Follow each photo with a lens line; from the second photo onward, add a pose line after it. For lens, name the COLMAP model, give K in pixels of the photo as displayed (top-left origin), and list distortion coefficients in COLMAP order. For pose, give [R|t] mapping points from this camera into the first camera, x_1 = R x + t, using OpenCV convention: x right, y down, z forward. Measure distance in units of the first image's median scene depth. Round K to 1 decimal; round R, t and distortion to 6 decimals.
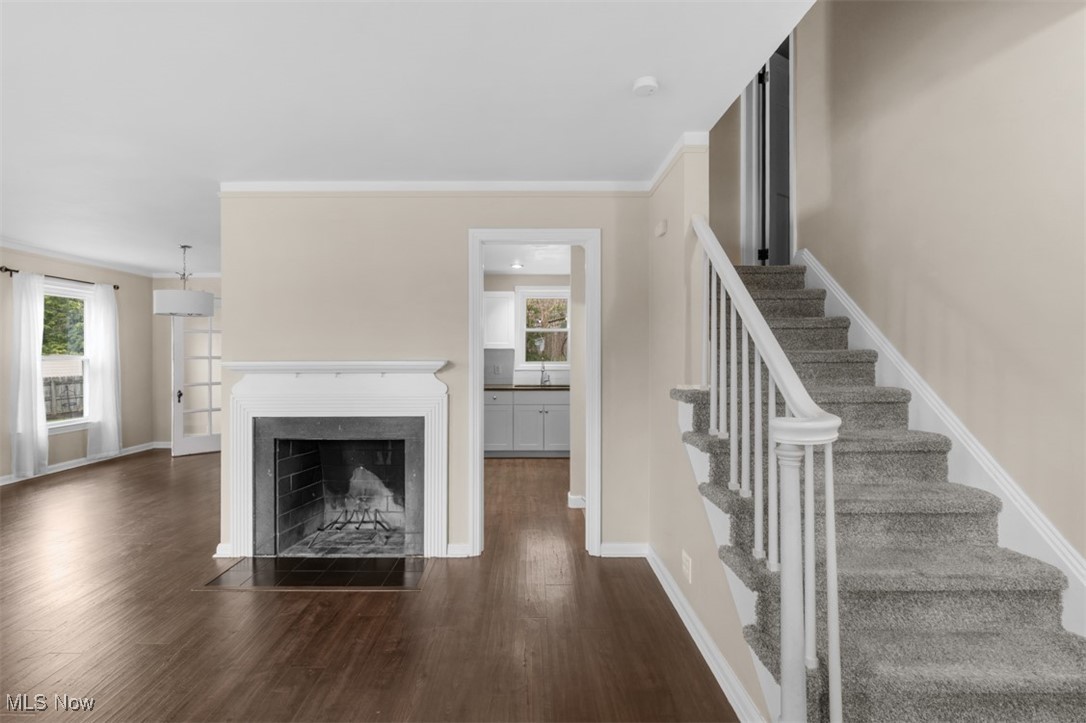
lens RADIAL K [[491.9, 0, 543.5], [0, 491.9, 355.6], [0, 0, 1]] dist [-0.004278, -0.000376]
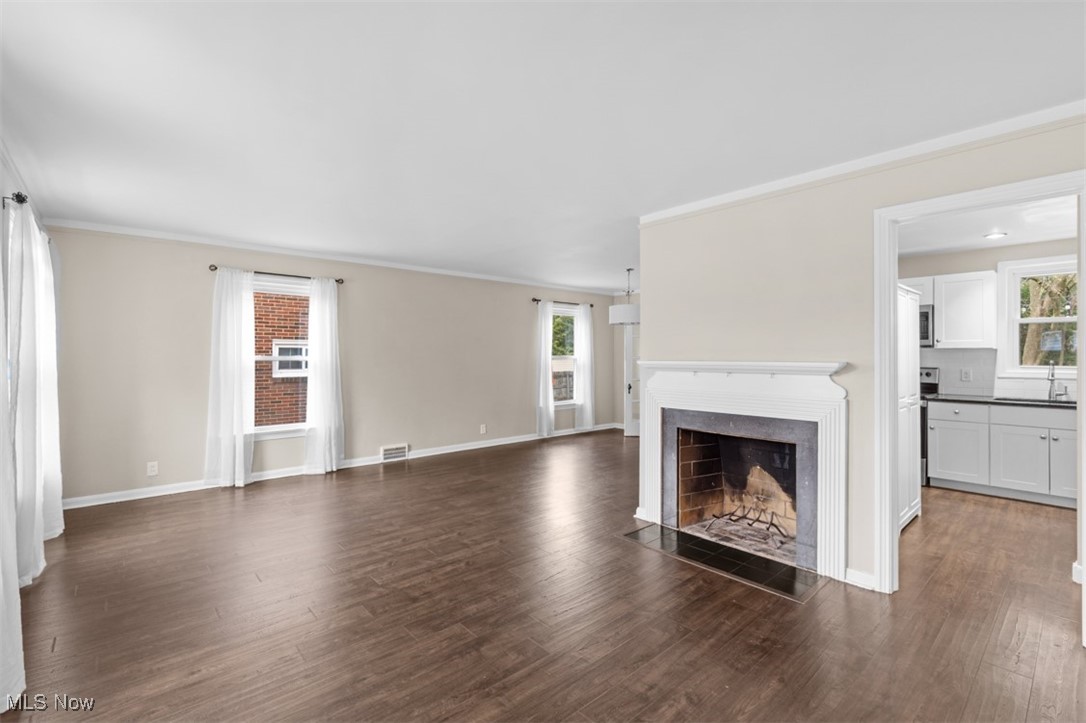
lens RADIAL K [[495.1, 0, 530.4], [0, 495.1, 354.2], [0, 0, 1]] dist [0.000940, 0.000398]
pose [[0.644533, -0.000626, -0.764577, 0.111234], [-0.003526, 0.999987, -0.003791, 0.001097], [0.764569, 0.005139, 0.644522, -0.018495]]
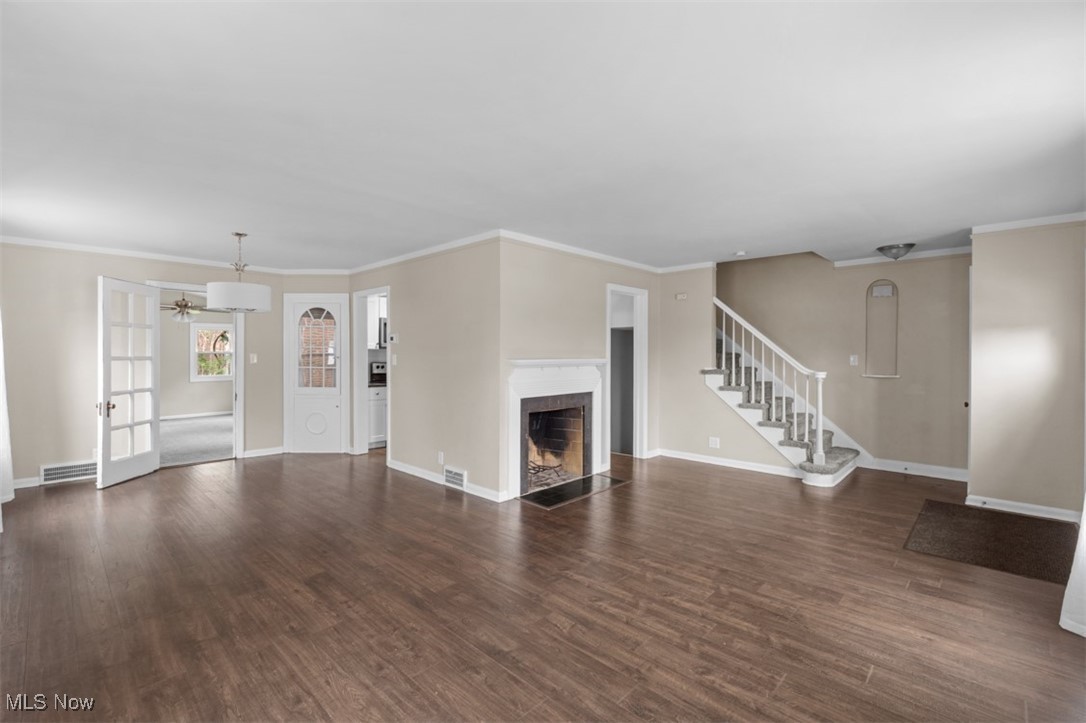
lens RADIAL K [[480.9, 0, 542.6], [0, 480.9, 351.8], [0, 0, 1]] dist [-0.001017, -0.000002]
pose [[0.690665, 0.004485, 0.723161, -1.405752], [0.000800, 0.999975, -0.006965, -0.000649], [-0.723174, 0.005389, 0.690644, -0.015188]]
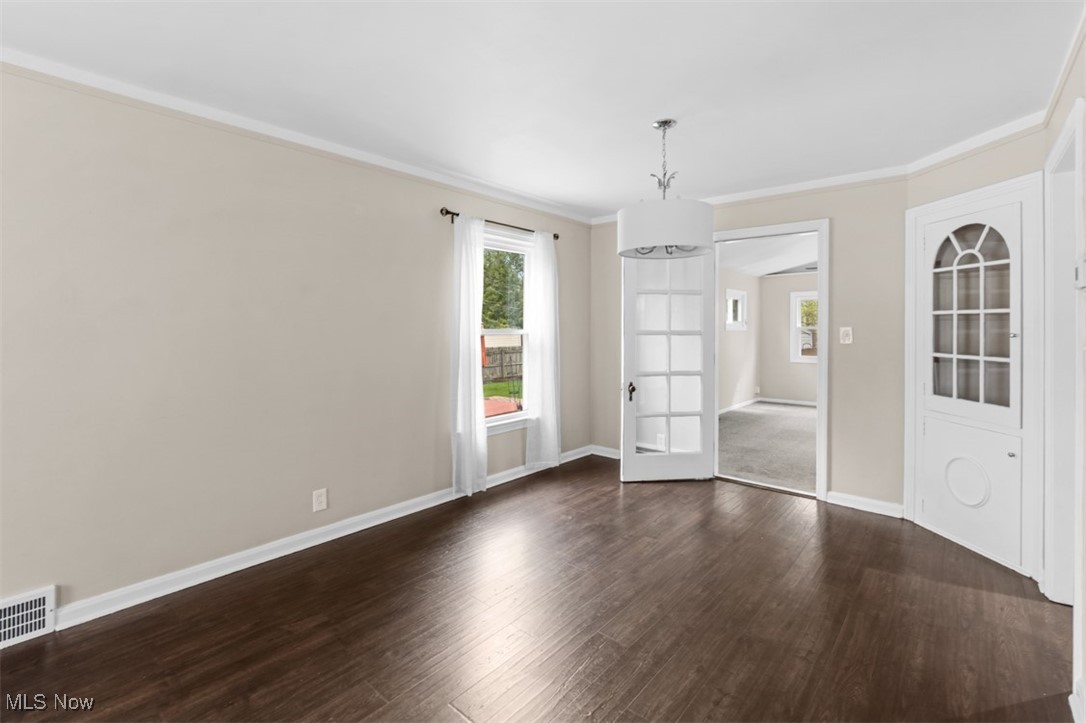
lens RADIAL K [[497.8, 0, 537.9], [0, 497.8, 328.9], [0, 0, 1]] dist [0.000172, 0.000017]
pose [[0.751038, 0.002892, -0.660252, -0.683975], [-0.004132, 0.999991, -0.000321, 0.000583], [0.660246, 0.002969, 0.751044, 0.722027]]
